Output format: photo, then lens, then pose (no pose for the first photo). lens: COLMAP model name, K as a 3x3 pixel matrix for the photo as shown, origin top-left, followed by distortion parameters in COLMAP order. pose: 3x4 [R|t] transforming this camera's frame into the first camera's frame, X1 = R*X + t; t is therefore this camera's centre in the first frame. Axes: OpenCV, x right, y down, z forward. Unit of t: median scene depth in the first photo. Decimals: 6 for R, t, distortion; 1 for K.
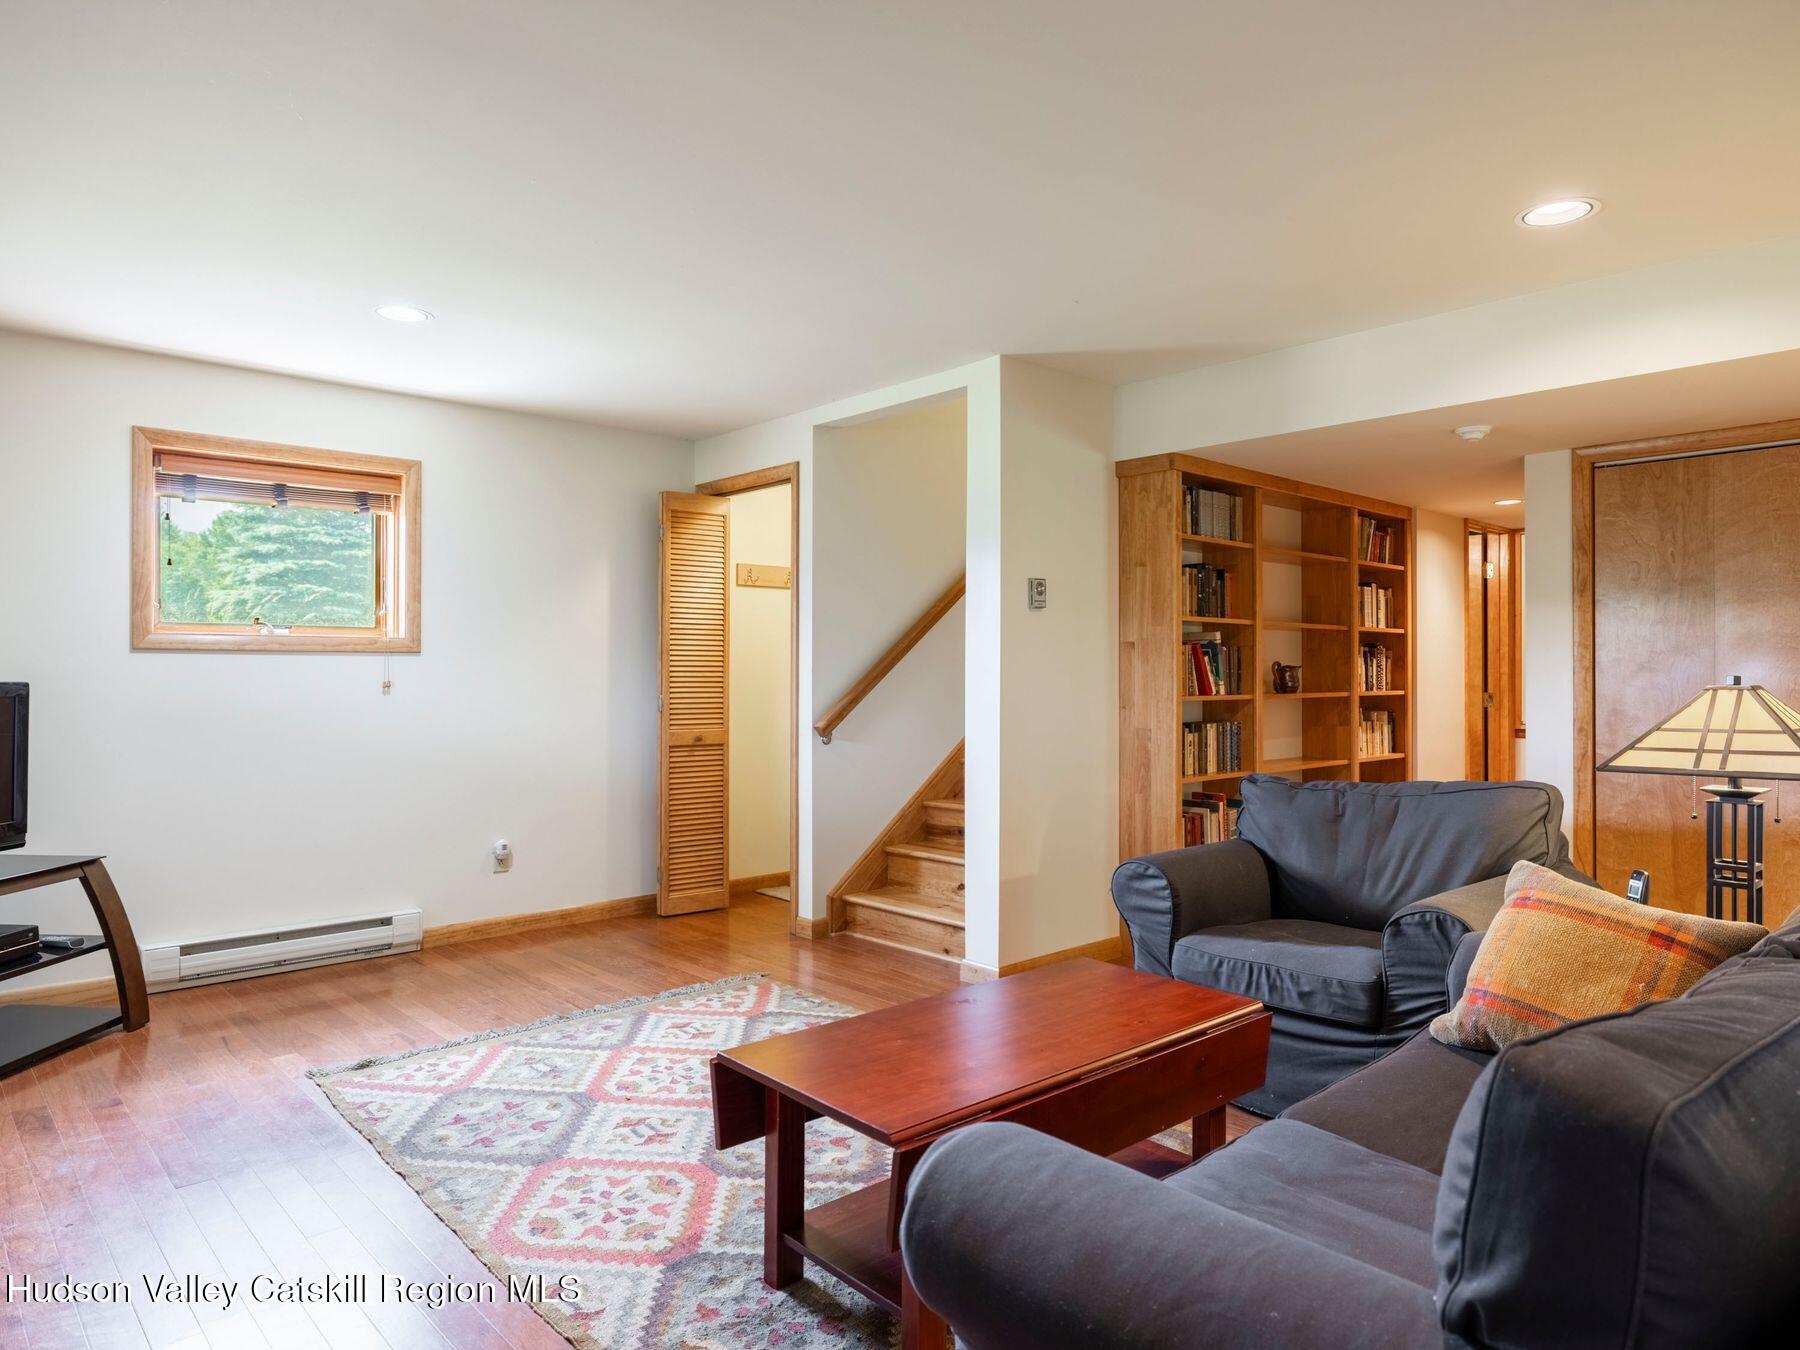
lens RADIAL K [[1094.5, 0, 891.6], [0, 1094.5, 668.3], [0, 0, 1]] dist [-0.011249, 0.003943]
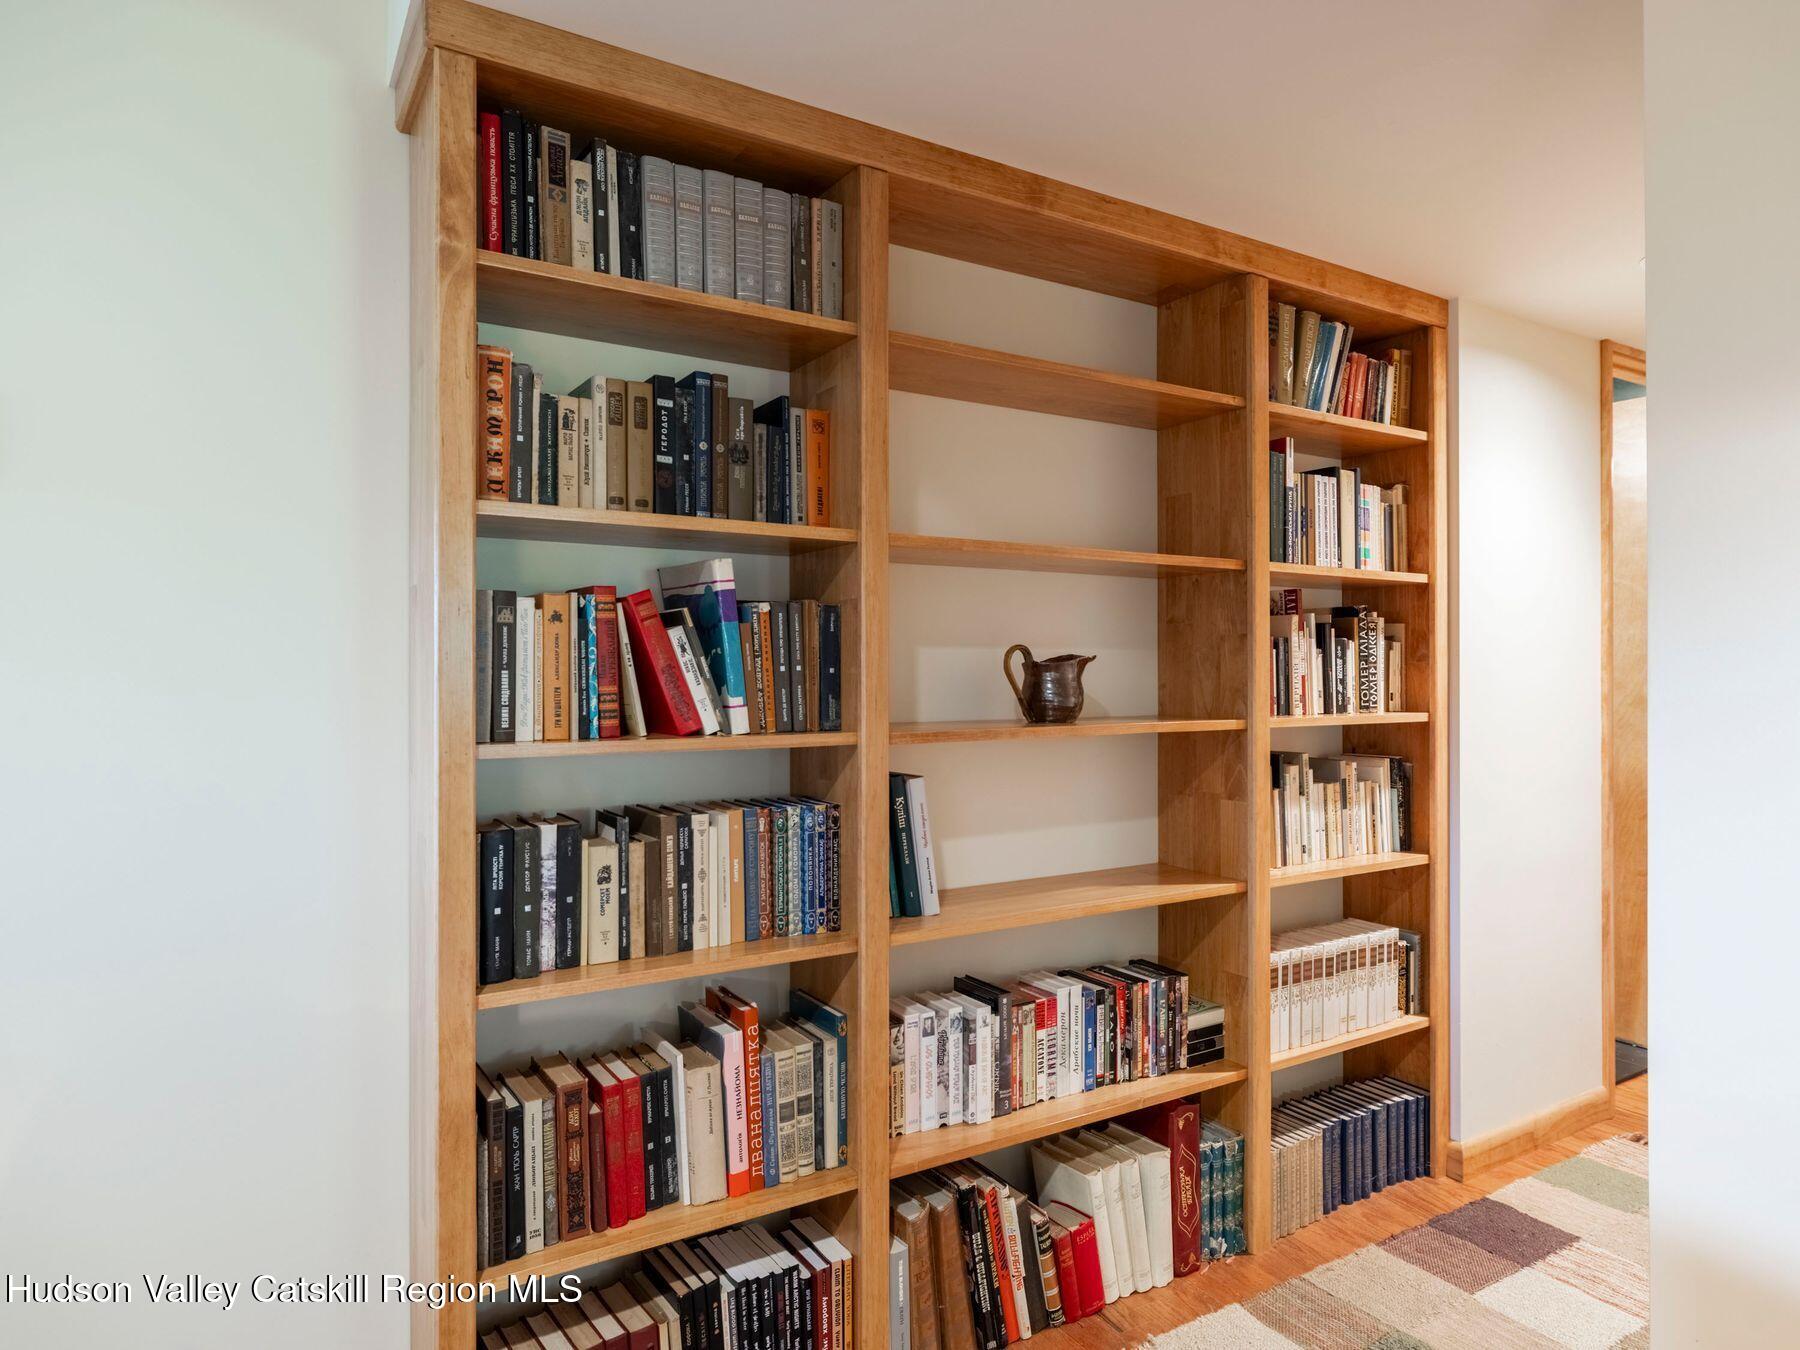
lens RADIAL K [[1094.5, 0, 903.9], [0, 1094.5, 668.1], [0, 0, 1]] dist [-0.011249, 0.003943]
pose [[0.984097, 0.001837, -0.177622, 0.361462], [-0.000911, 0.999986, 0.005298, 0.000209], [0.177629, -0.005052, 0.984085, 0.561383]]
